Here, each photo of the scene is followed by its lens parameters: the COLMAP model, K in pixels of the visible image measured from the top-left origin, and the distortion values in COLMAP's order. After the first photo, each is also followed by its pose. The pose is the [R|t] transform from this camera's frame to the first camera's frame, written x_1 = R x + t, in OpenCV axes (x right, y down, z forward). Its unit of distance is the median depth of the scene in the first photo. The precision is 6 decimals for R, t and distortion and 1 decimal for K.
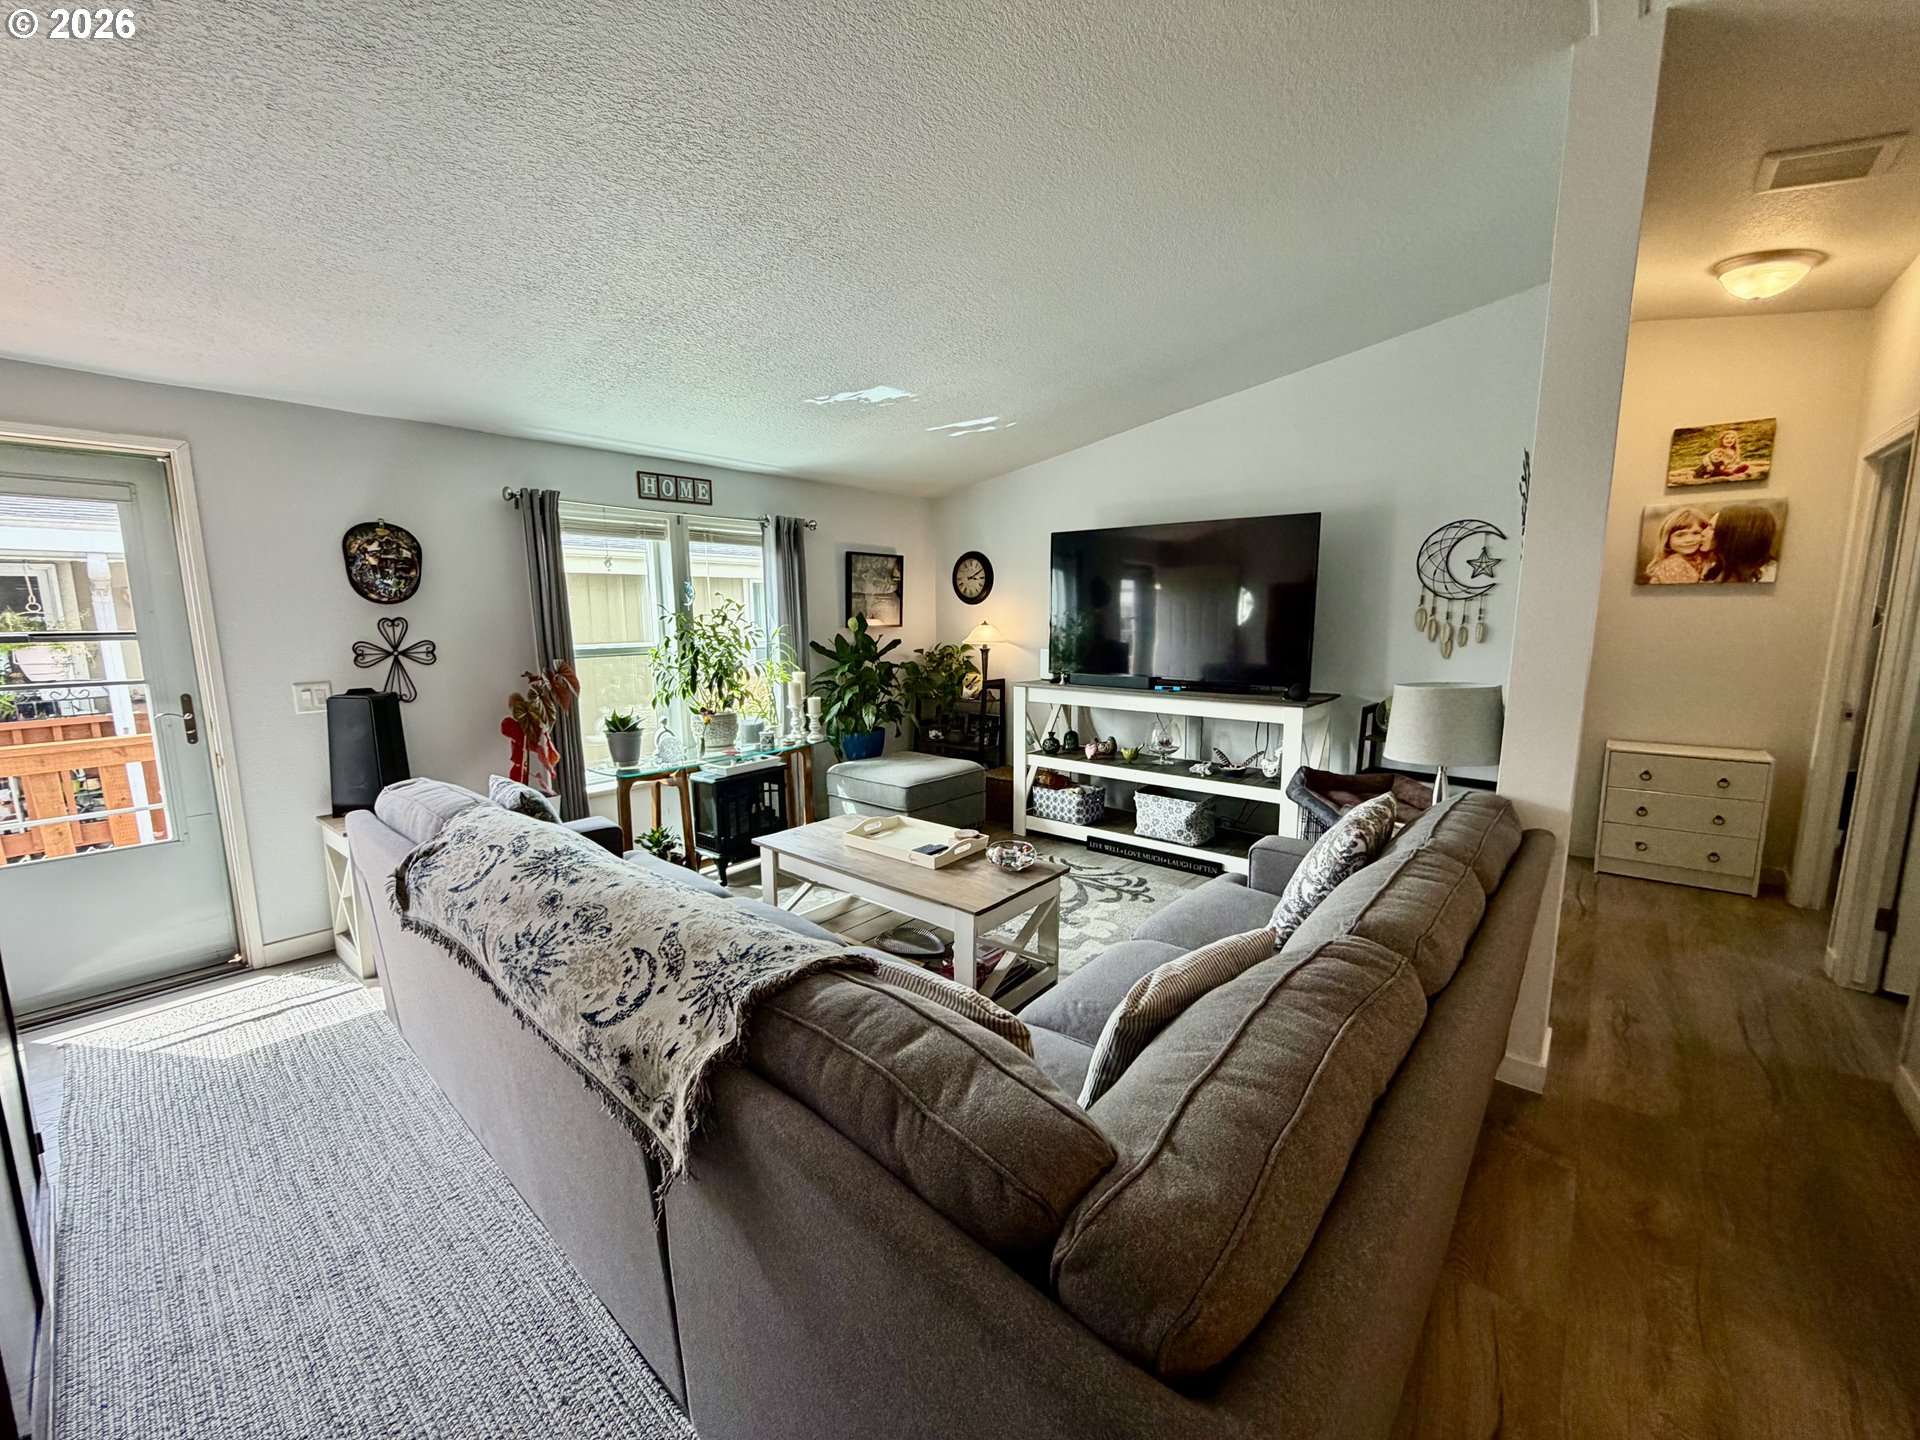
lens RADIAL K [[769.2, 0, 954.7], [0, 769.2, 721.8], [0, 0, 1]] dist [-0.001426, -0.000033]
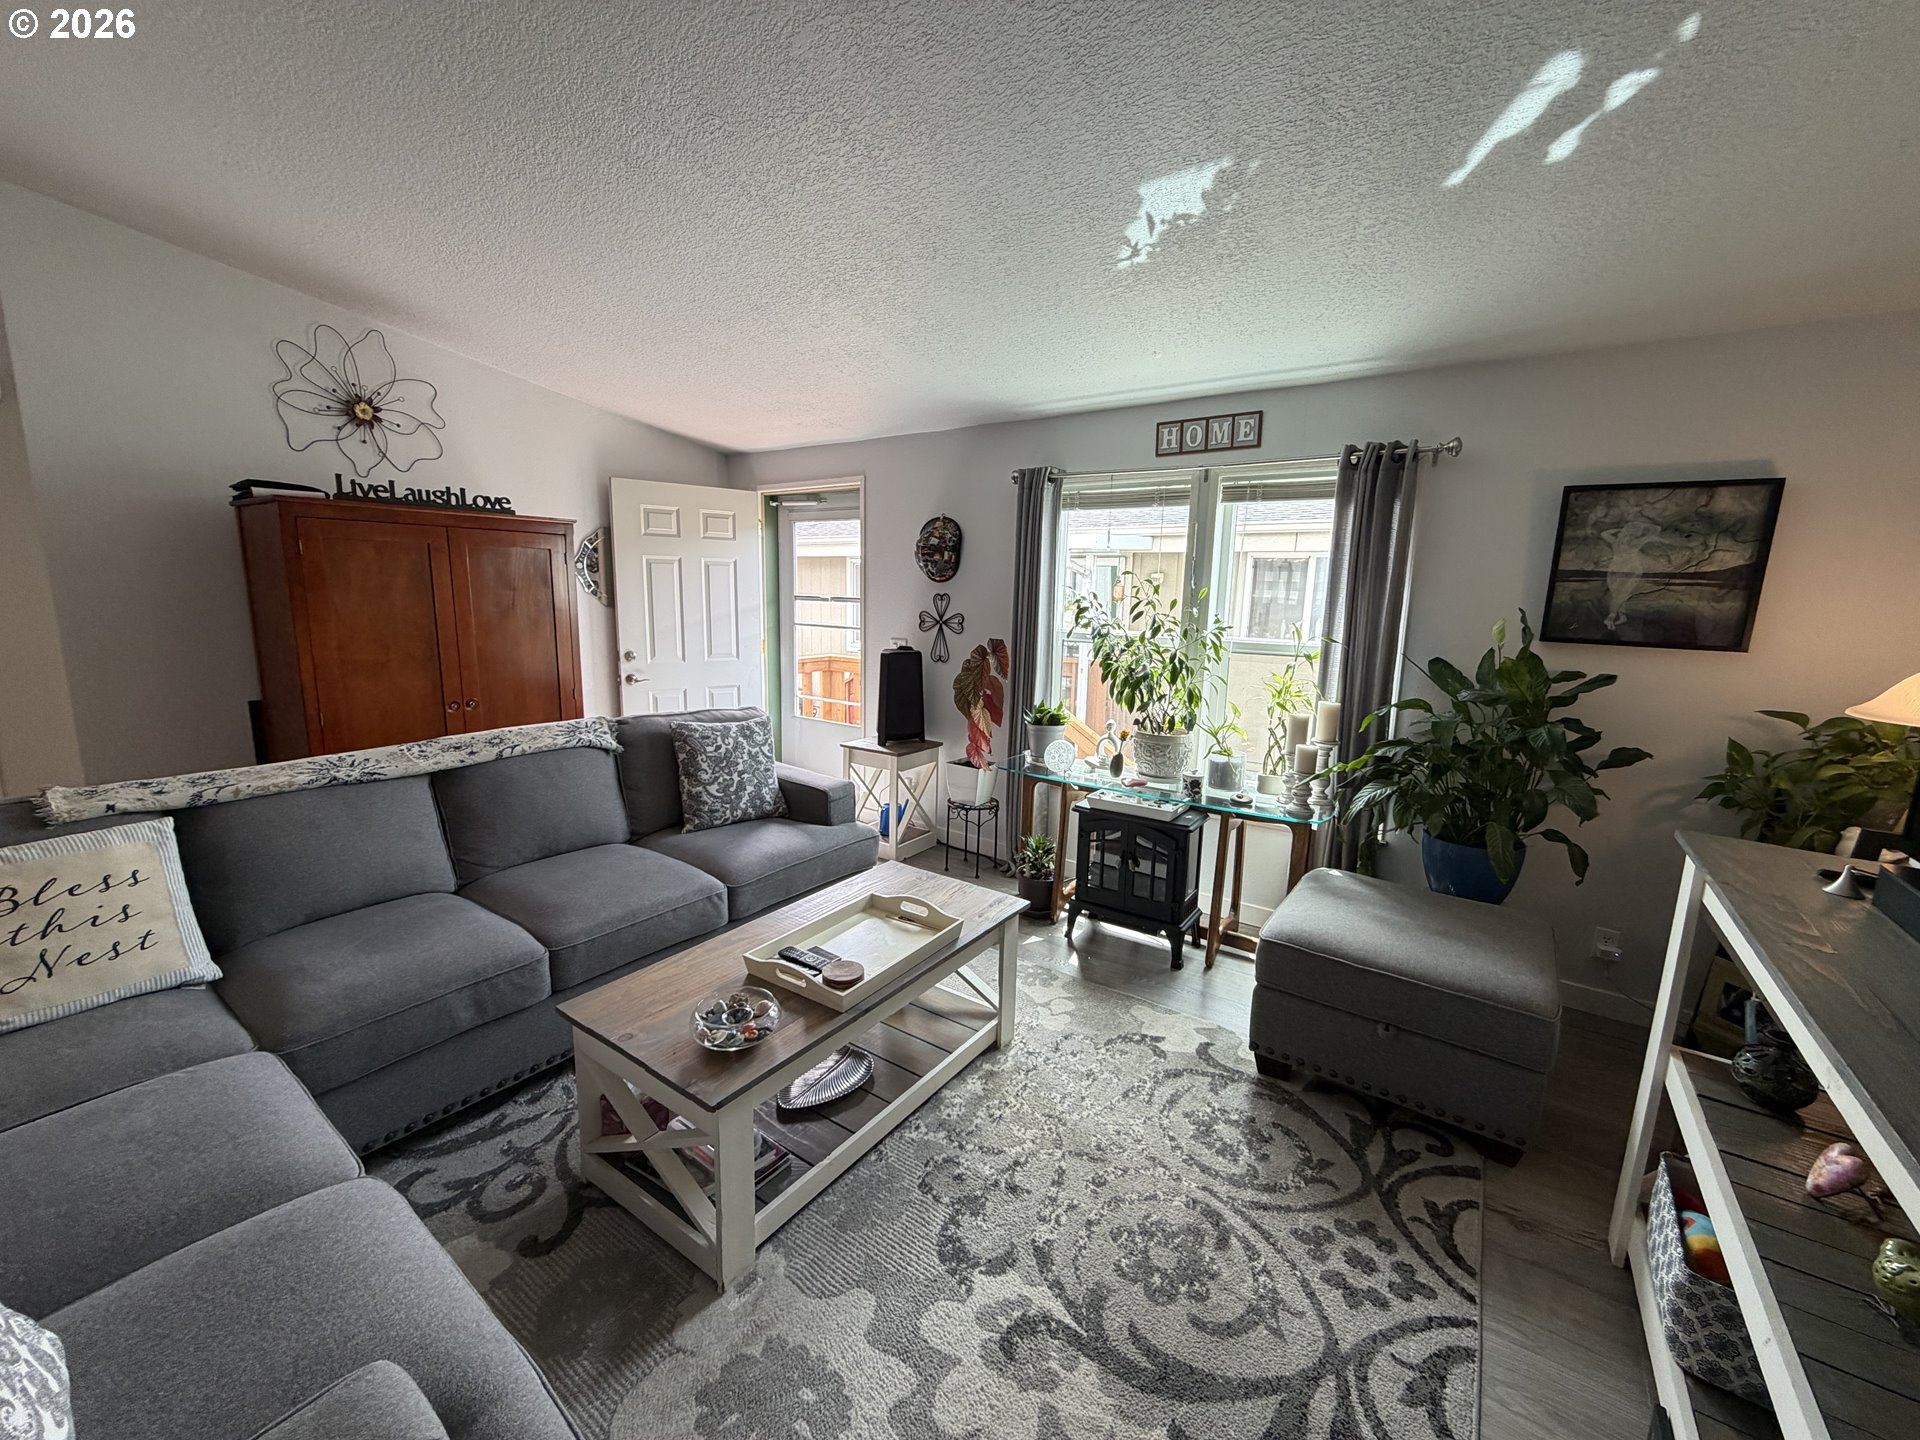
lens RADIAL K [[769.2, 0, 954.7], [0, 769.2, 721.8], [0, 0, 1]] dist [-0.001426, -0.000033]
pose [[0.091543, 0.183934, -0.978666, 0.447966], [-0.164870, 0.972029, 0.167265, -0.124254], [0.982058, 0.146040, 0.119308, 0.773475]]
